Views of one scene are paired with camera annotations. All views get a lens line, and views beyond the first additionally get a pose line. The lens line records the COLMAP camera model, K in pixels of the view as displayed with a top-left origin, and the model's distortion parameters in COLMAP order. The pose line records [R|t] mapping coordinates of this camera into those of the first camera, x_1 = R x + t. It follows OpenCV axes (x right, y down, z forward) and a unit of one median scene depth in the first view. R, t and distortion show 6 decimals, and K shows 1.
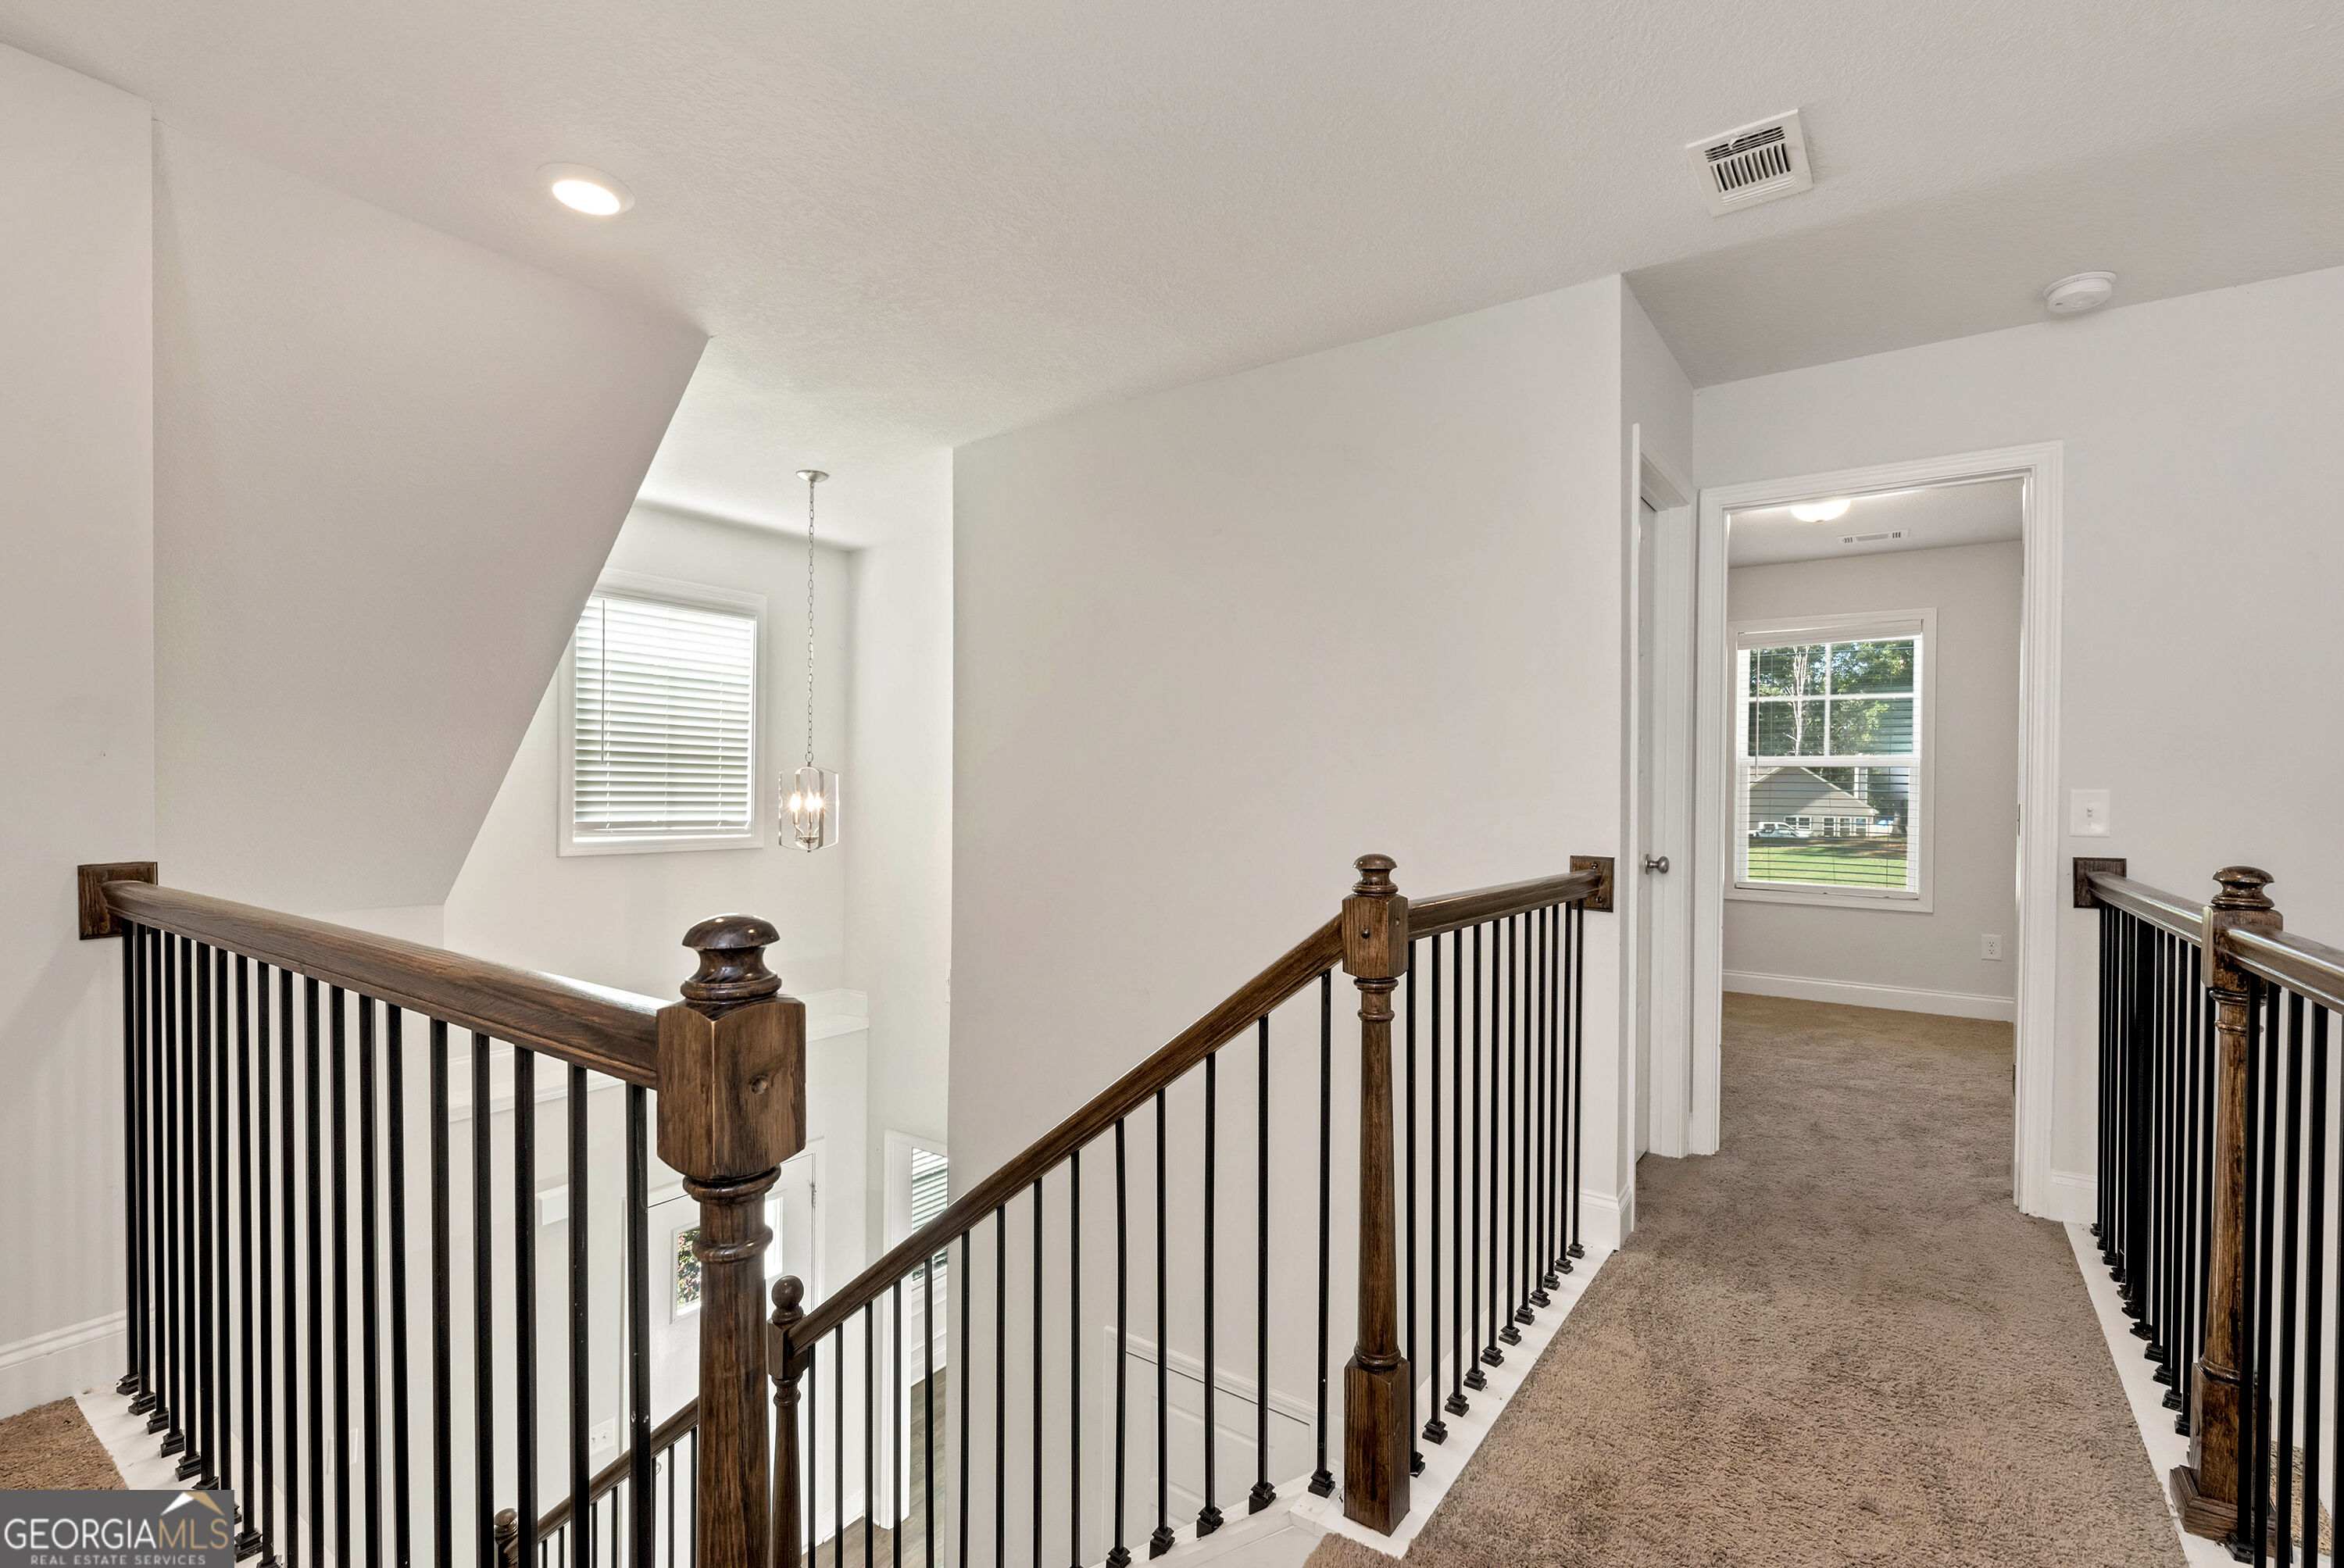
lens RADIAL K [[1027.6, 0, 1174.8], [0, 1027.6, 792.4], [0, 0, 1]] dist [-0.000140, -0.000370]
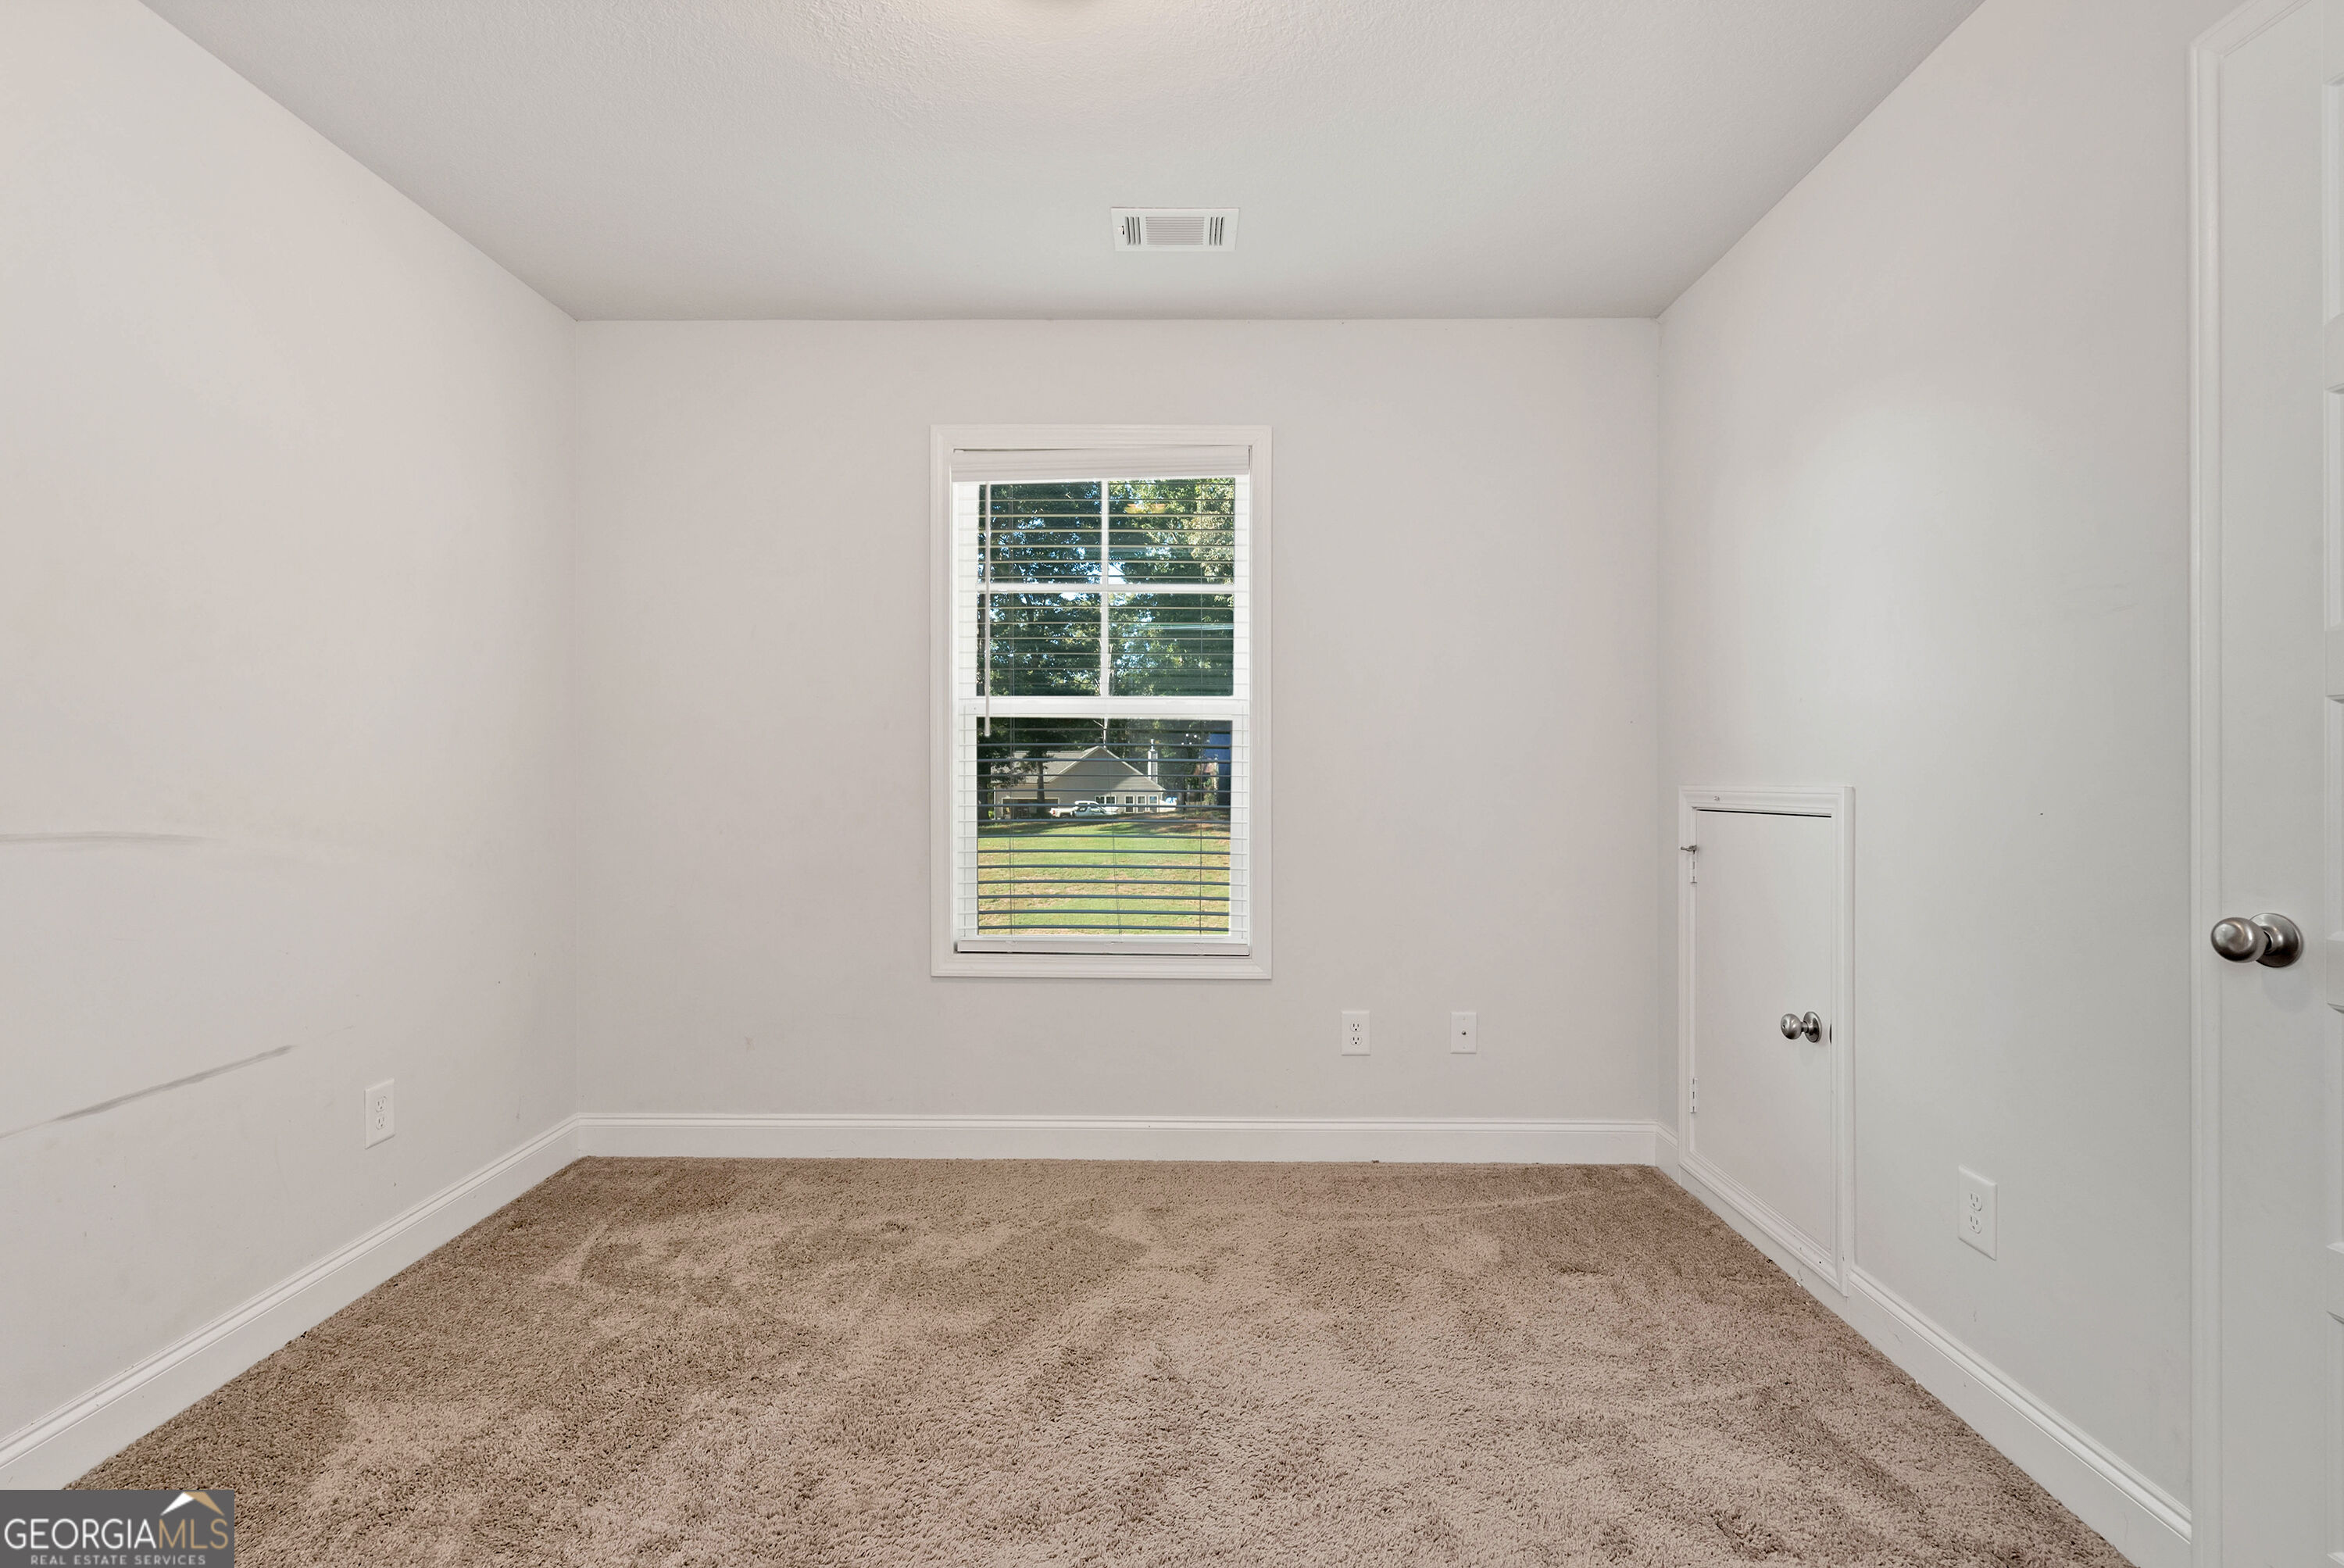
lens RADIAL K [[1027.6, 0, 1174.8], [0, 1027.6, 792.4], [0, 0, 1]] dist [-0.000140, -0.000370]
pose [[0.819507, -0.022383, 0.572632, 0.907395], [0.014586, 0.999728, 0.018202, 0.013105], [-0.572884, -0.006564, 0.819610, 1.378858]]
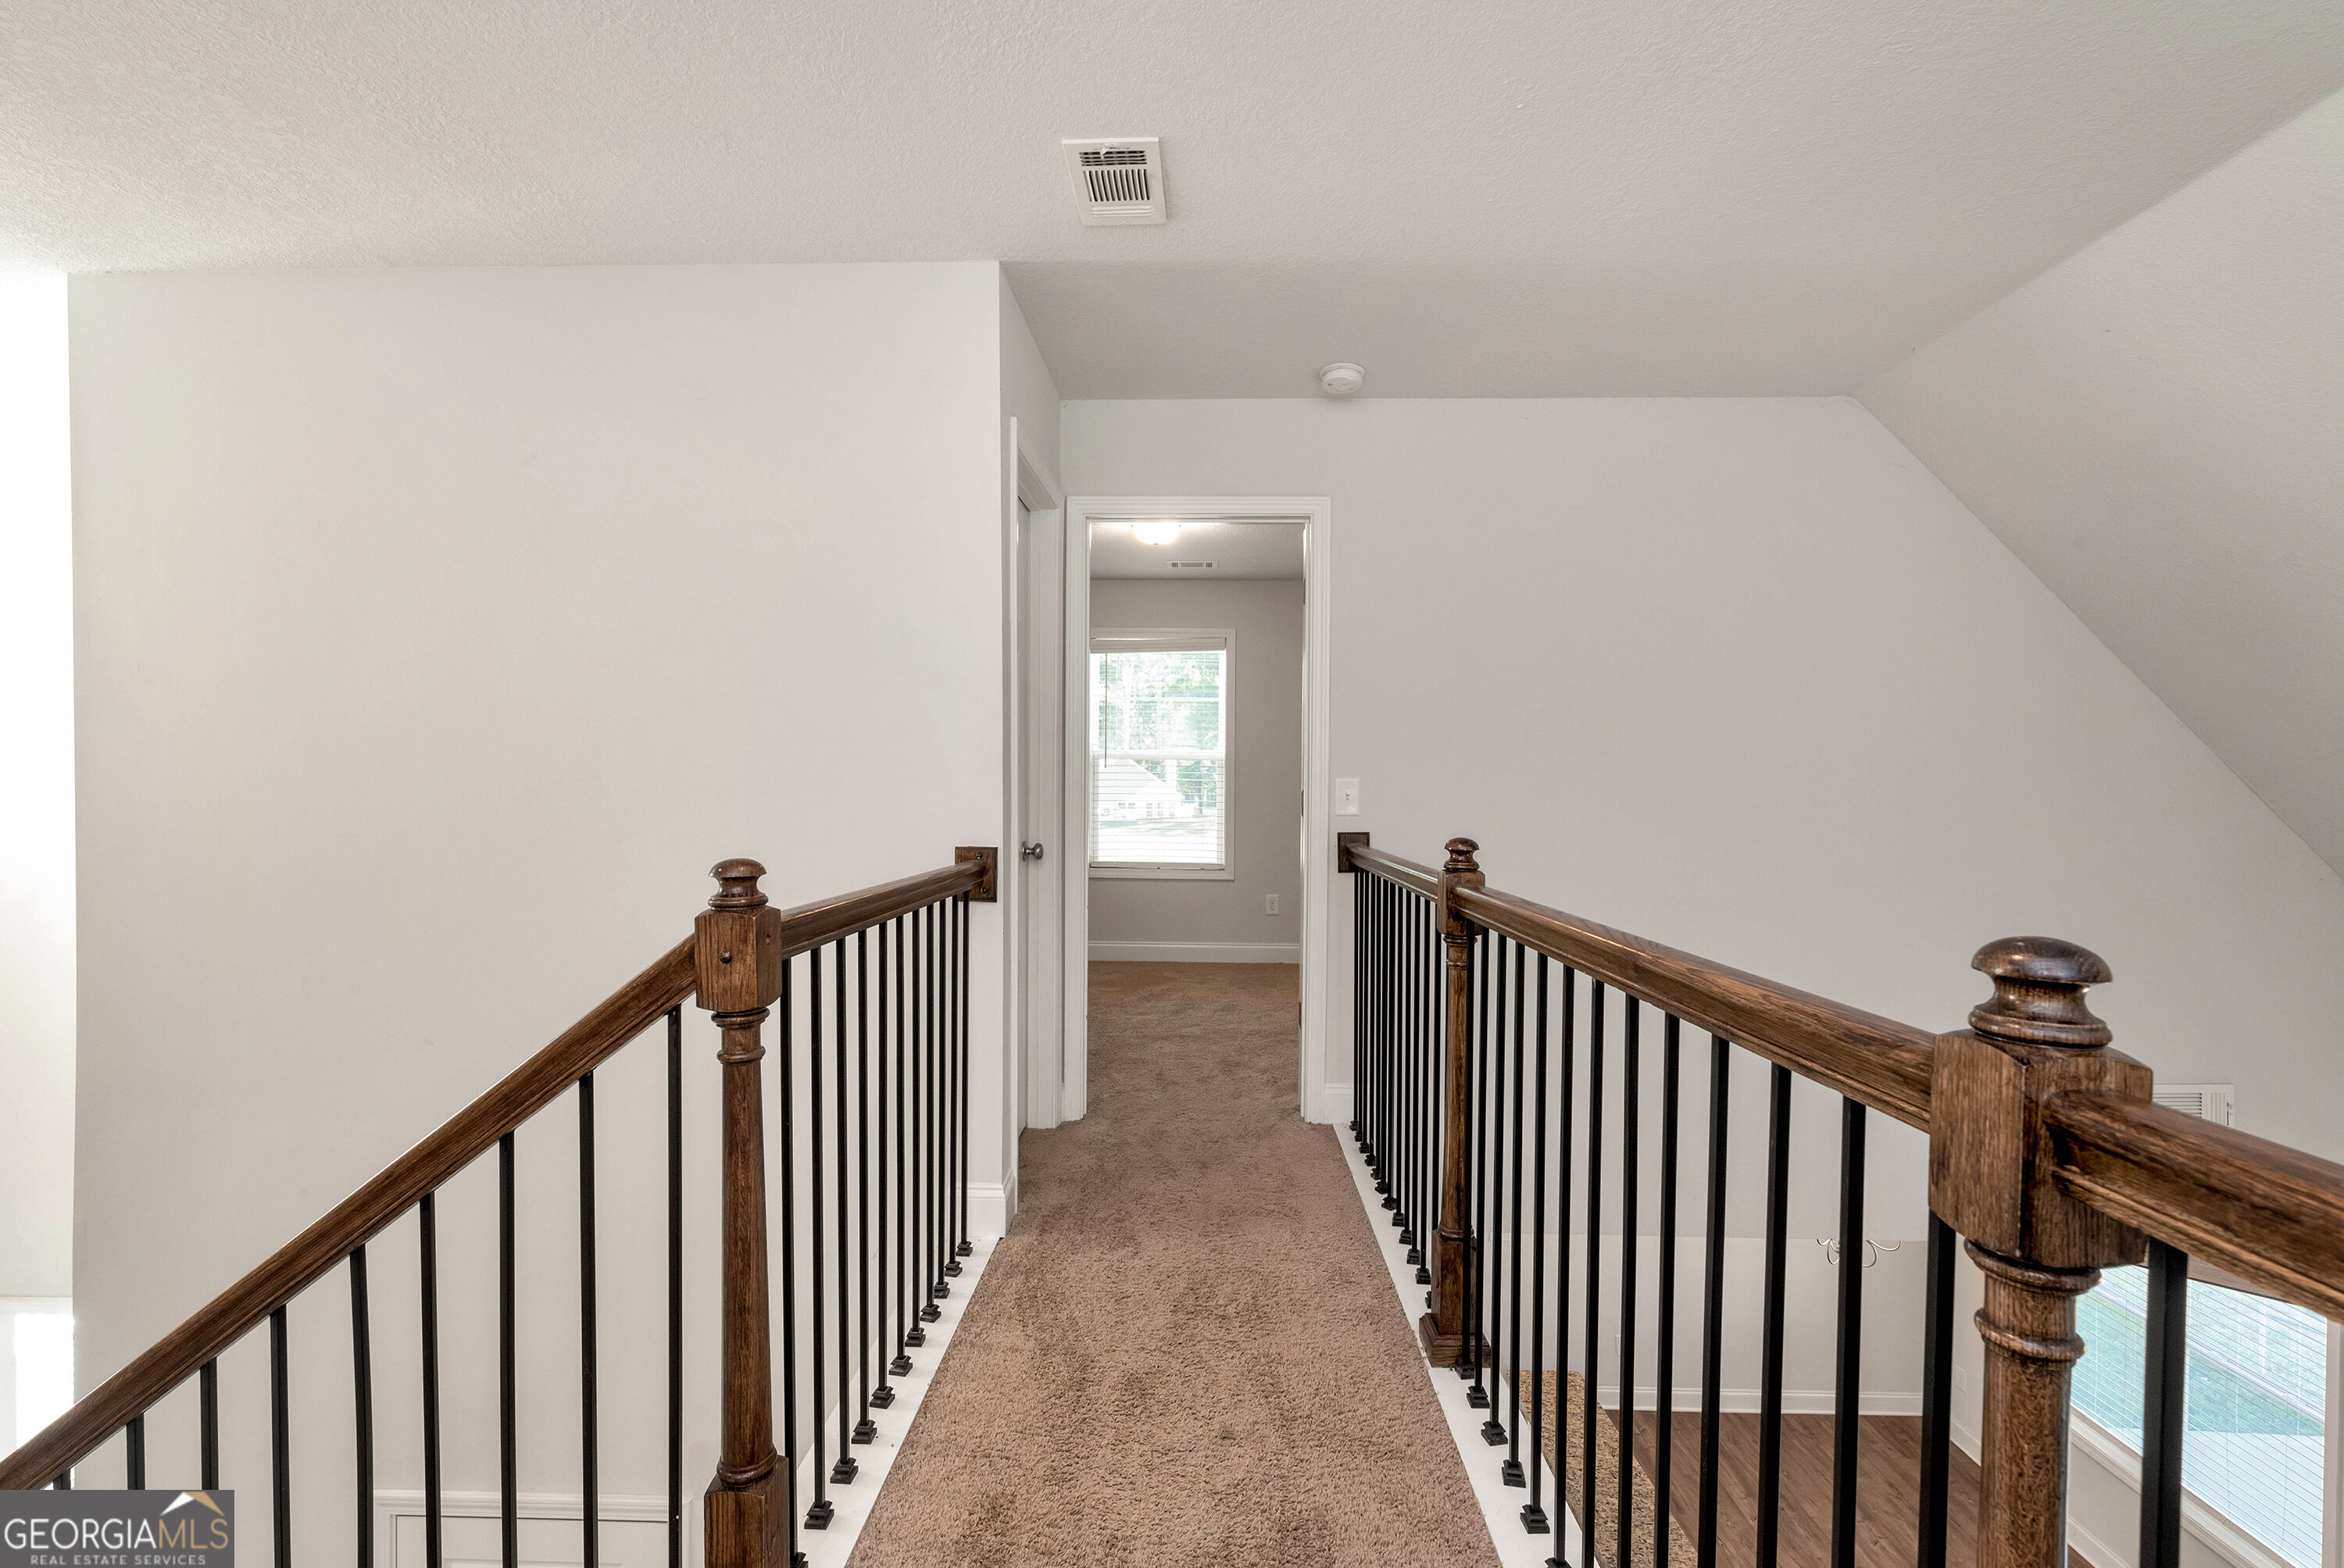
lens RADIAL K [[1009.9, 0, 1174.4], [0, 1009.9, 793.9], [0, 0, 1]] dist [-0.000162, -0.000242]
pose [[0.829447, -0.010944, 0.558478, 0.027683], [0.004712, 0.999910, 0.012595, -0.000126], [-0.558565, -0.007816, 0.829424, 0.111286]]
